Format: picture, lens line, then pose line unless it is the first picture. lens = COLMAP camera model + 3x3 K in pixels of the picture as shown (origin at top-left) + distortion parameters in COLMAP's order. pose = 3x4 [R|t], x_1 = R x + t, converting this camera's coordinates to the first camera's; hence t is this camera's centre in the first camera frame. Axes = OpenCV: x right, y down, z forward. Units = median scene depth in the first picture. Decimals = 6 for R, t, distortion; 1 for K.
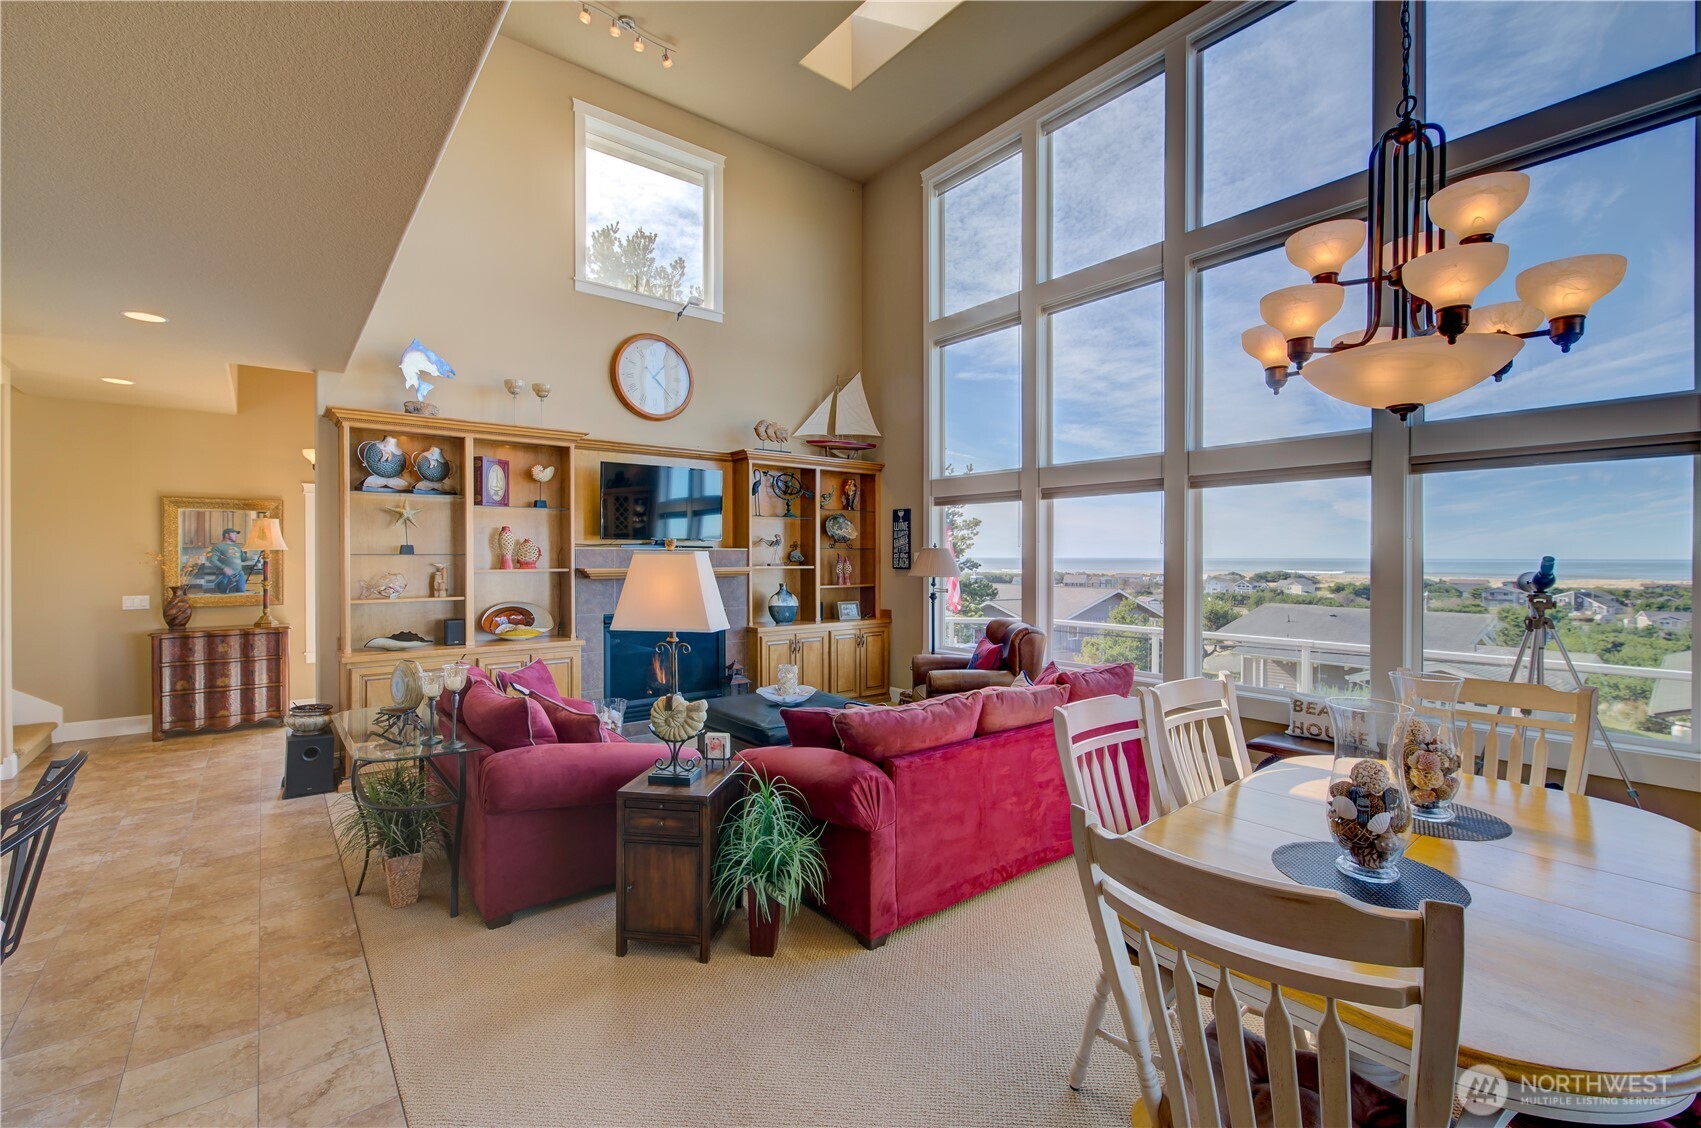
lens RADIAL K [[733.1, 0, 856.5], [0, 733.1, 556.4], [0, 0, 1]] dist [-0.001912, -0.000331]
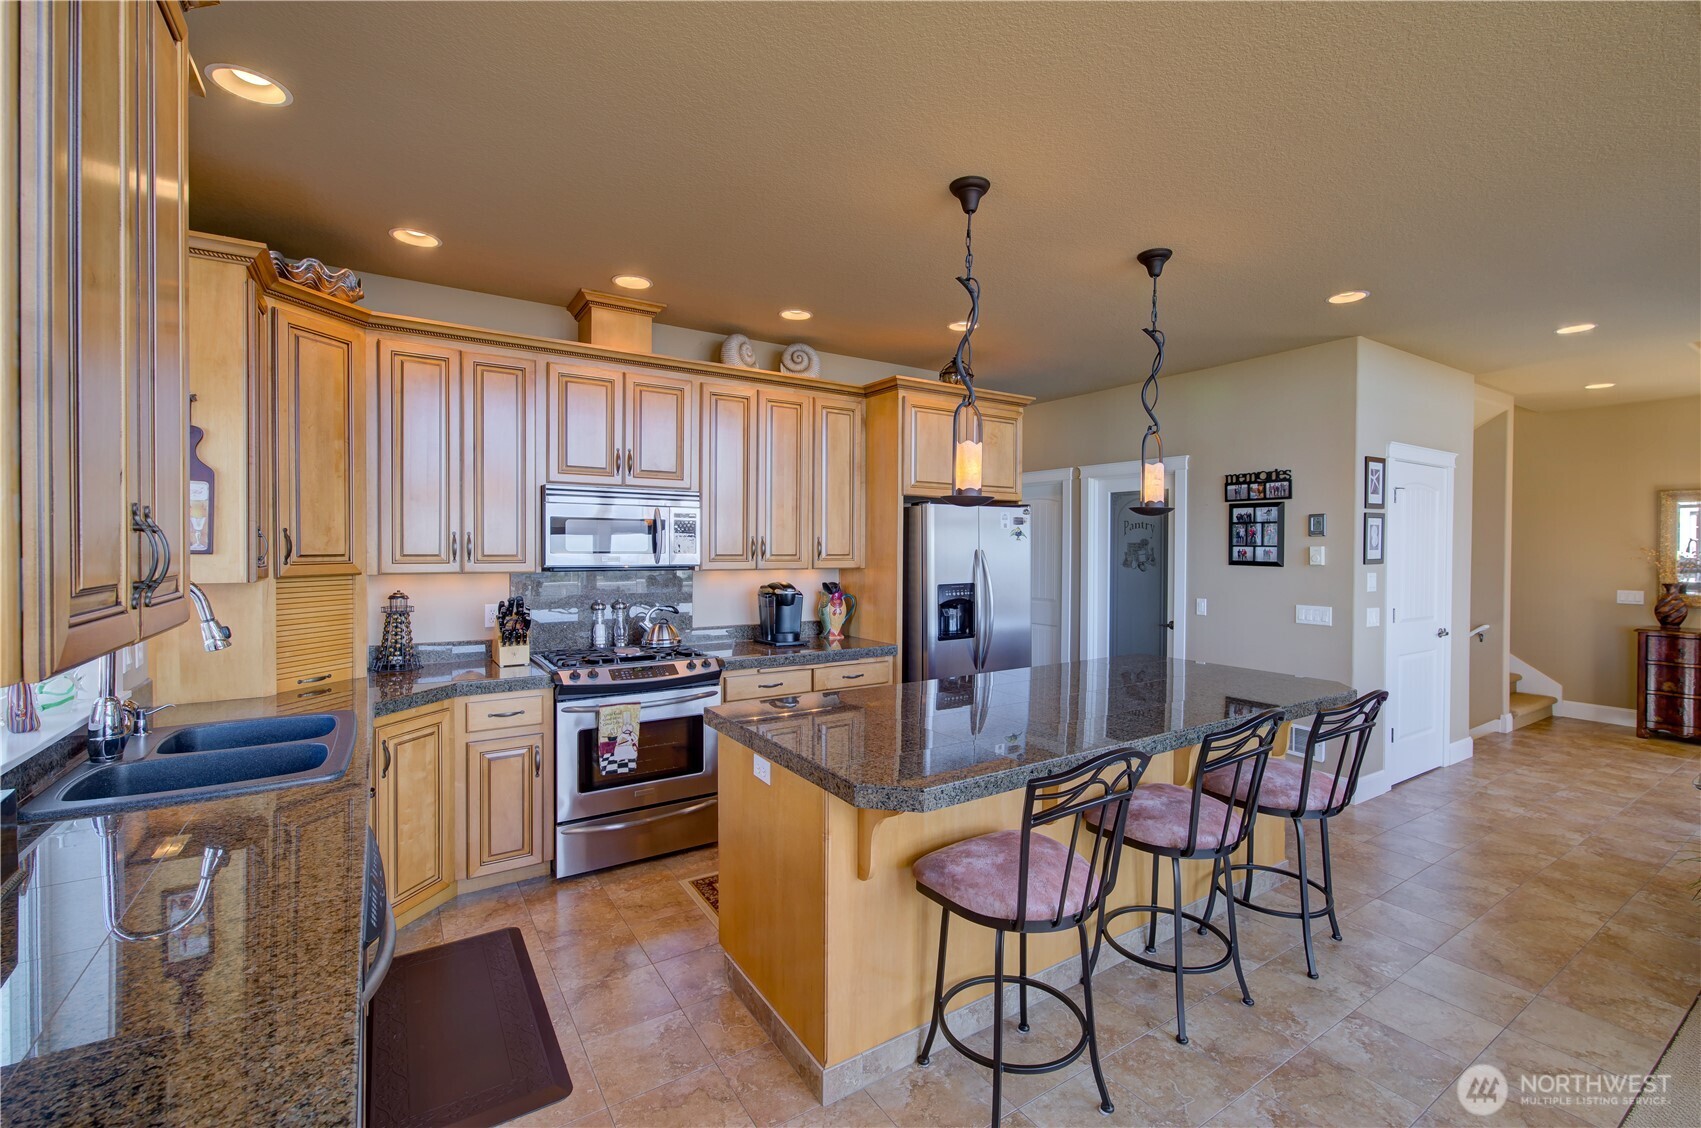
lens RADIAL K [[718.0, 0, 858.4], [0, 718.0, 564.6], [0, 0, 1]] dist [-0.001213, -0.000584]
pose [[-0.111706, 0.024151, -0.993448, 0.118611], [-0.006821, 0.999662, 0.025070, 0.000093], [0.993718, 0.009577, -0.111503, 0.046953]]
